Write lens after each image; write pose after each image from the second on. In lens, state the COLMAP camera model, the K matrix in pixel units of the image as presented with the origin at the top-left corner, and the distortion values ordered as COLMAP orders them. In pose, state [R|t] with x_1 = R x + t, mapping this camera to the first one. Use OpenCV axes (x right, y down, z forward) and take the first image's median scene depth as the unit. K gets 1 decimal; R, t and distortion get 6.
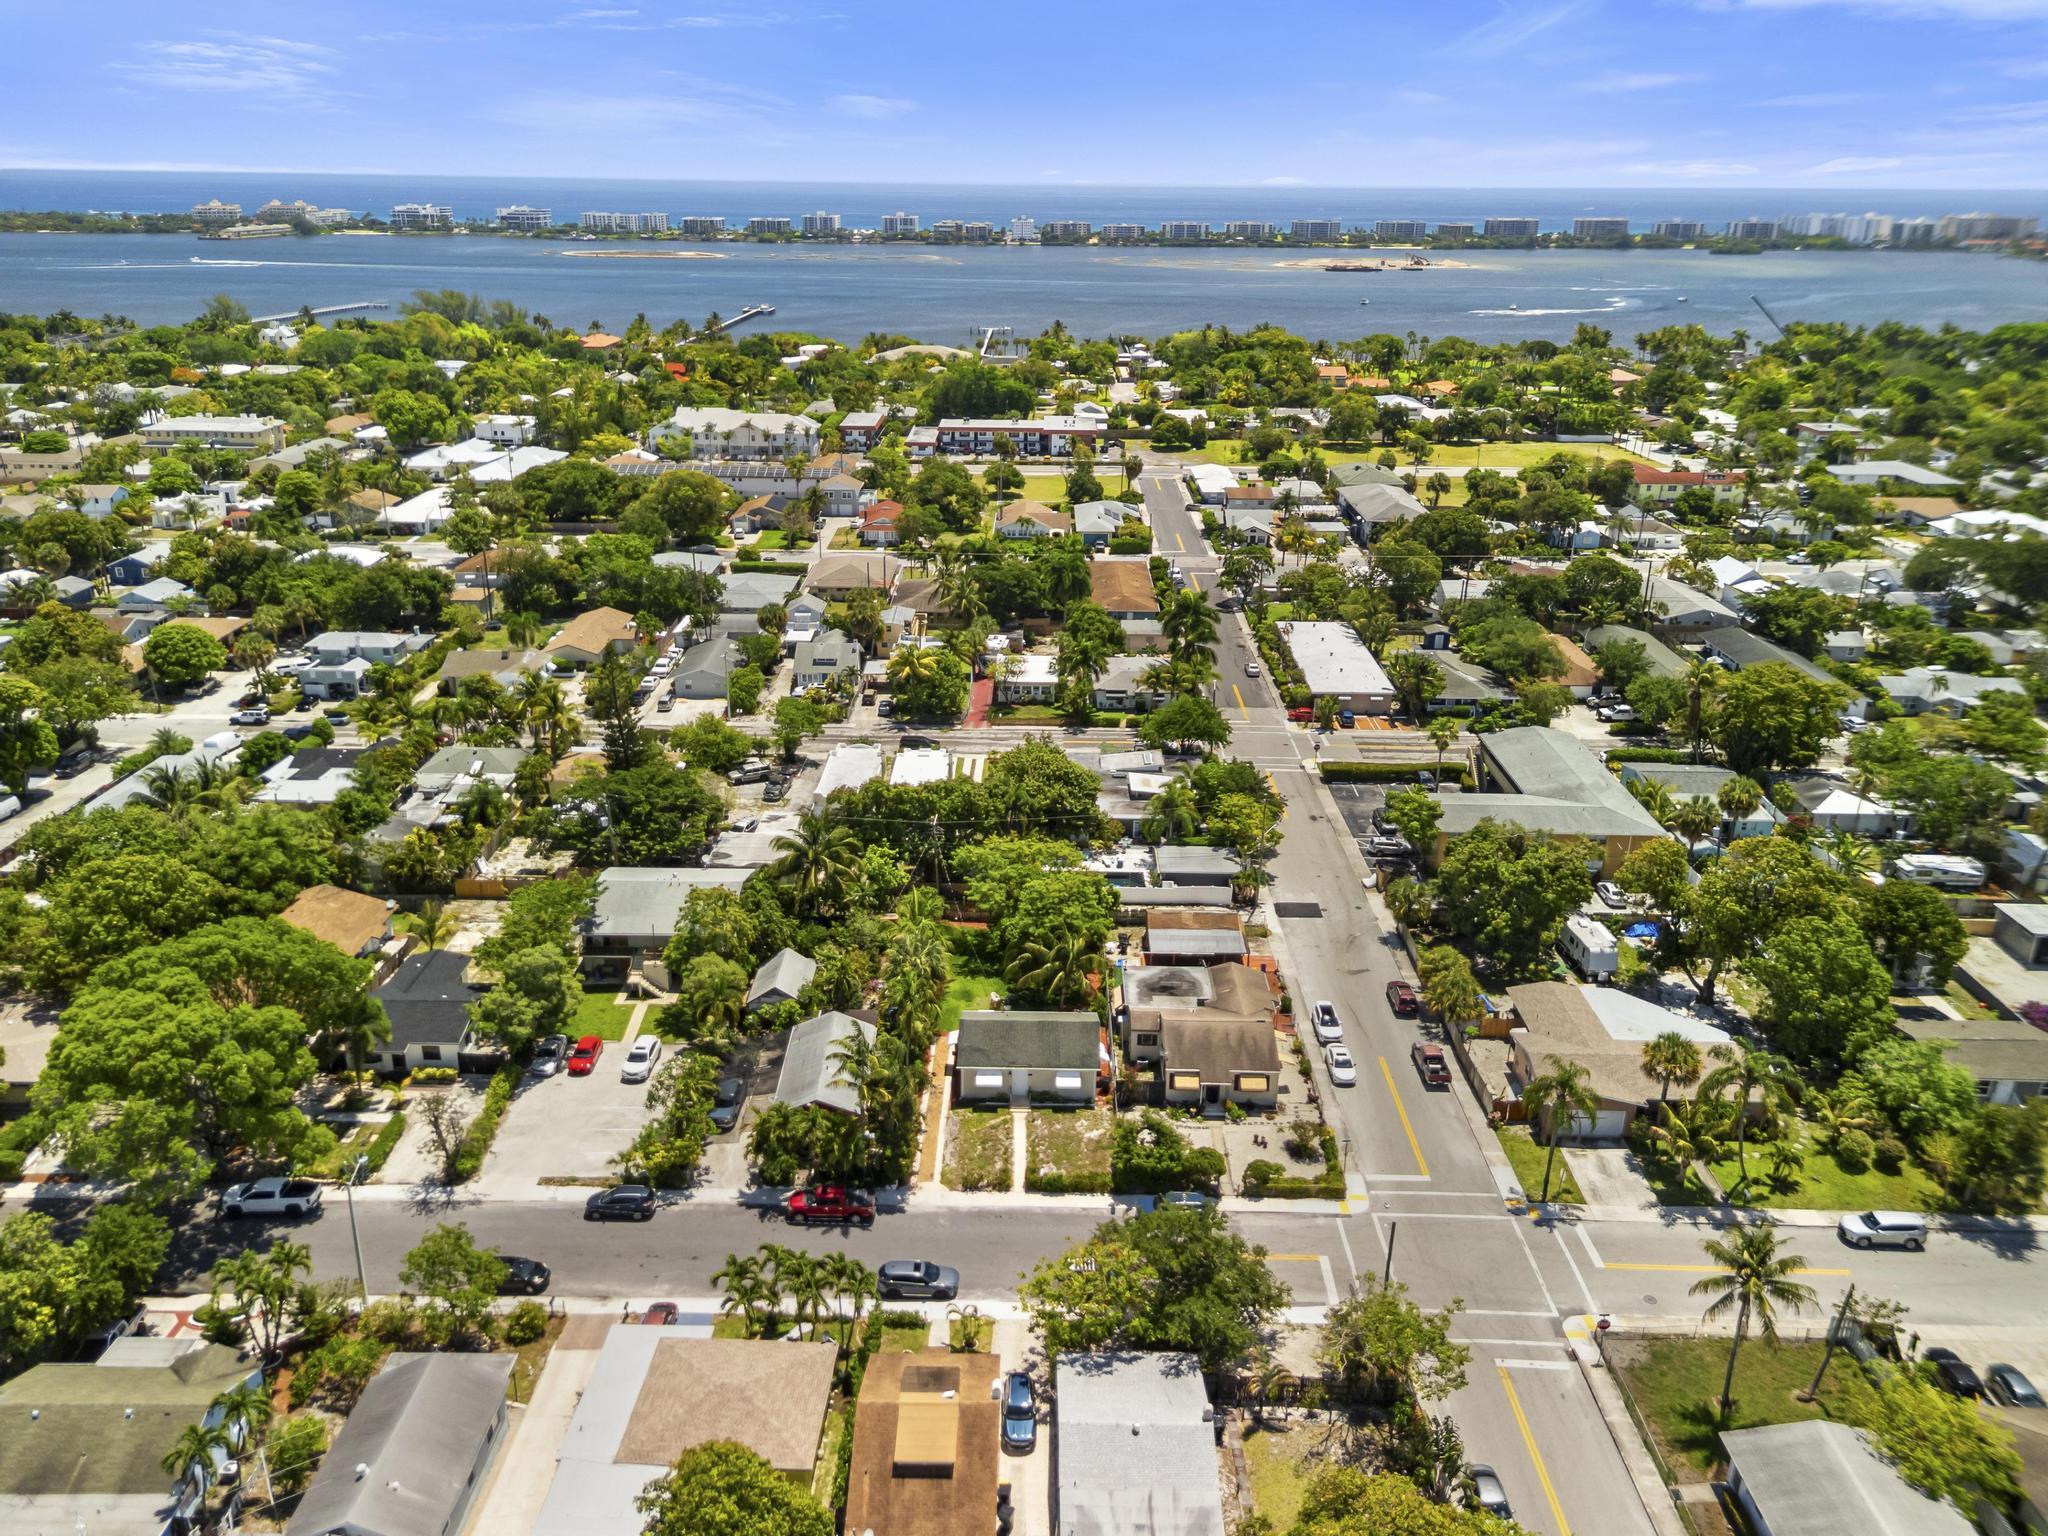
lens RADIAL K [[1510.9, 0, 1024.0], [0, 1510.9, 768.0], [0, 0, 1]] dist [0.070600, -0.068287]
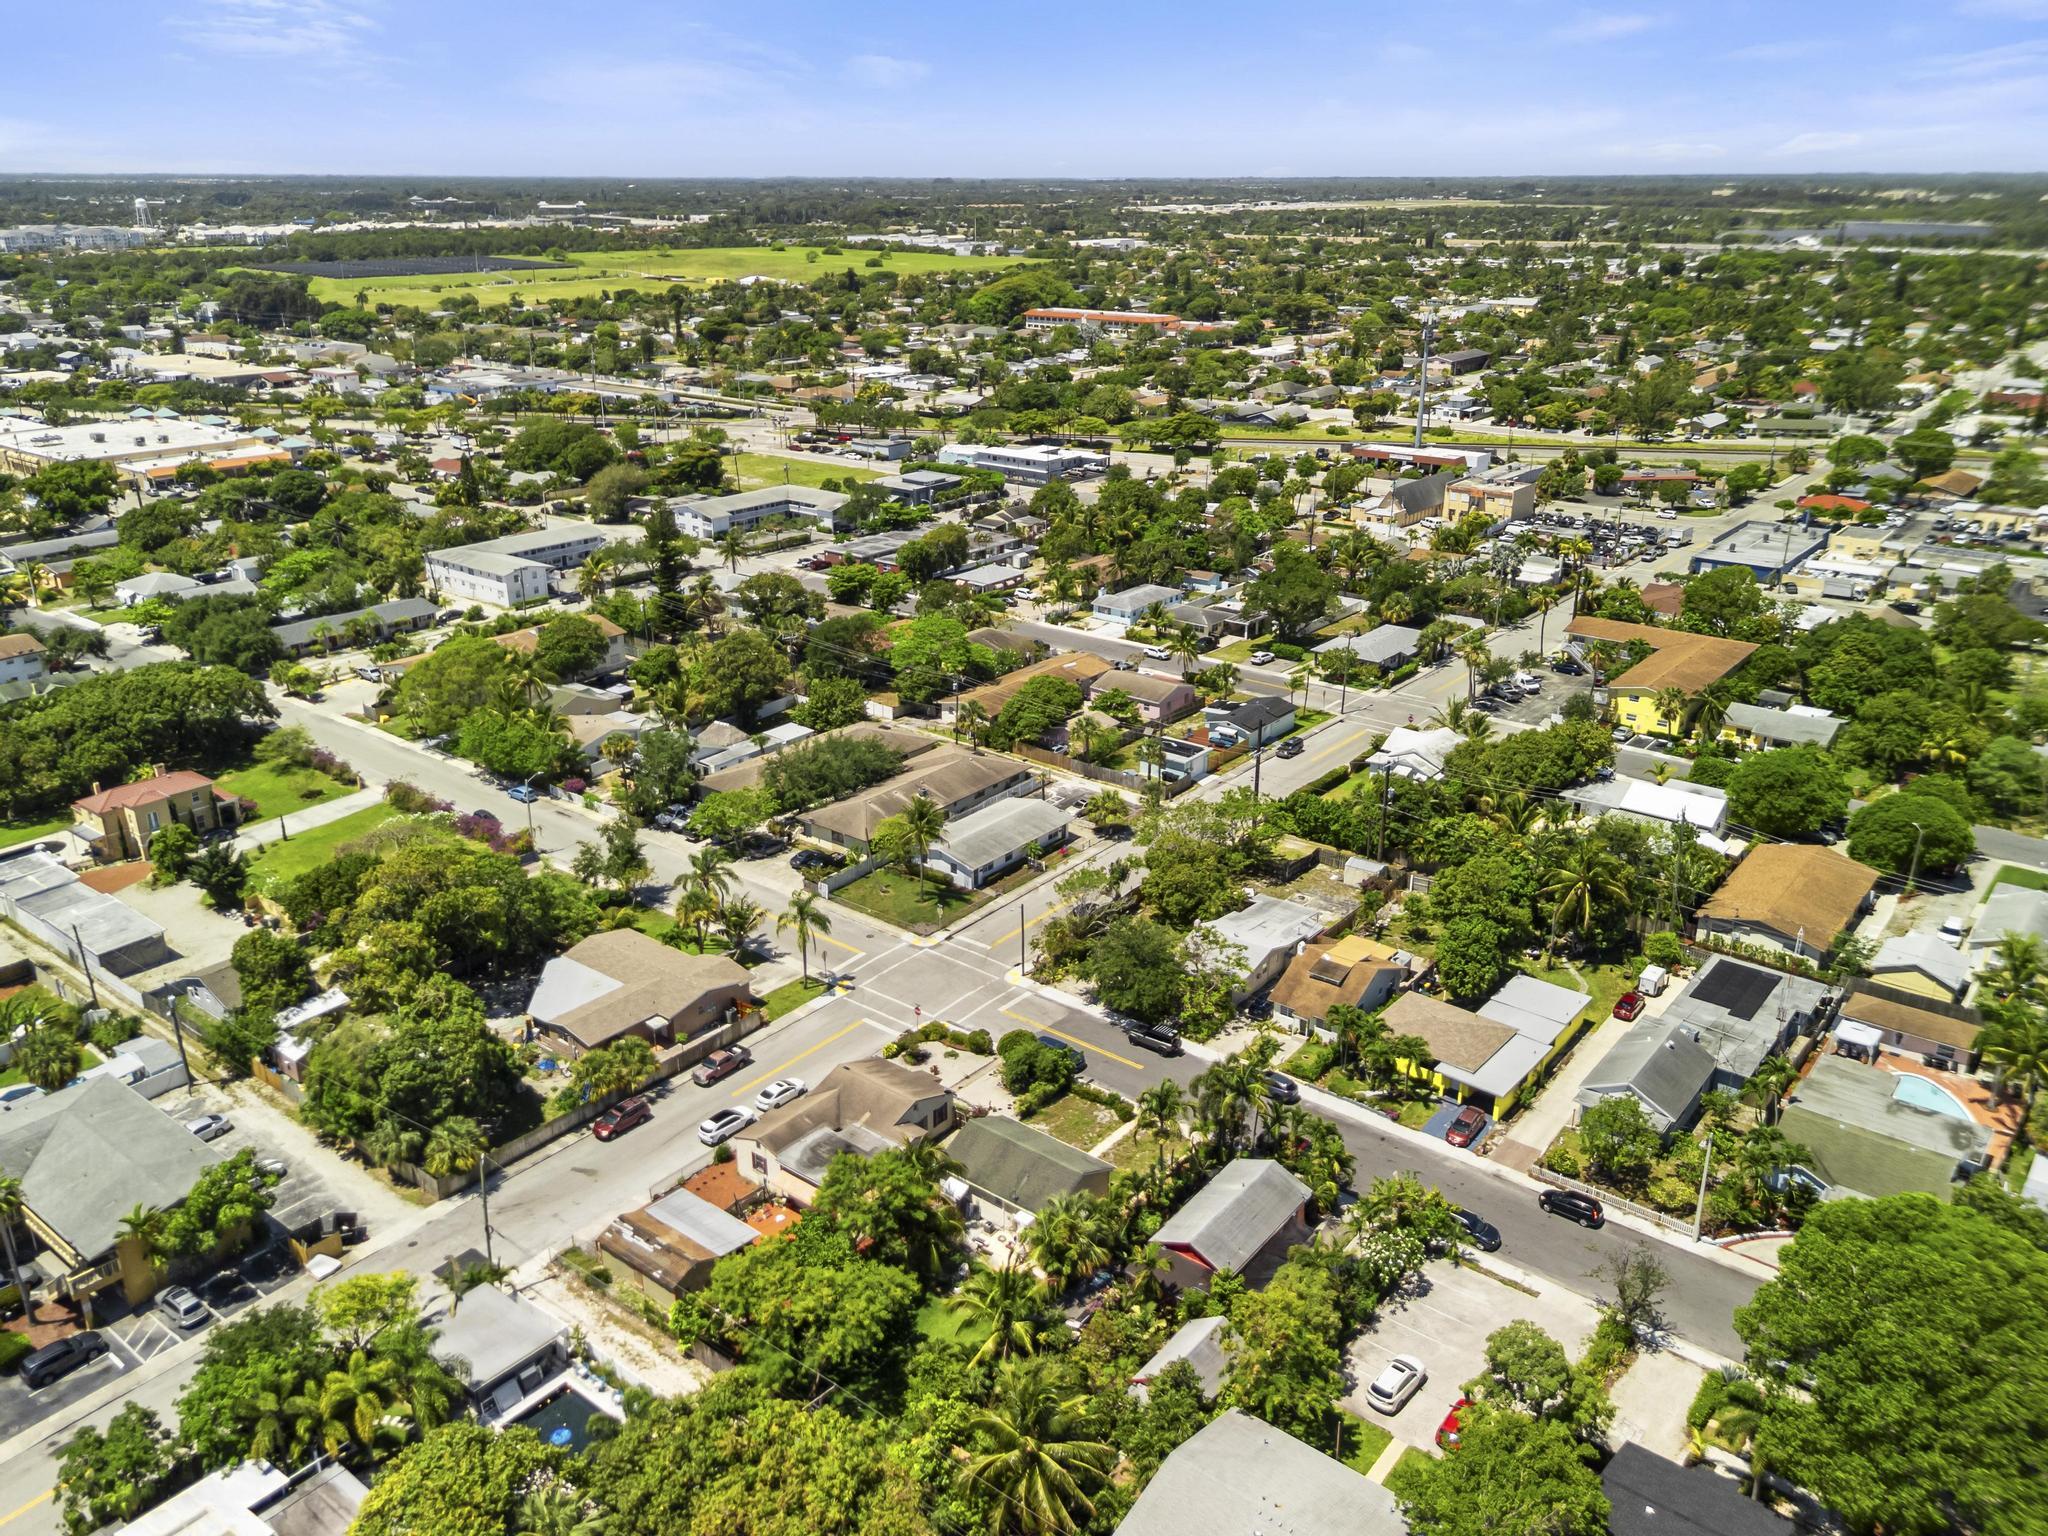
lens RADIAL K [[1543.1, 0, 1024.0], [0, 1543.1, 768.0], [0, 0, 1]] dist [0.096303, -0.104612]
pose [[-0.791690, -0.228571, 0.566553, -0.379814], [0.211536, 0.767442, 0.605215, -0.466288], [-0.573131, 0.598989, -0.559225, 1.069334]]
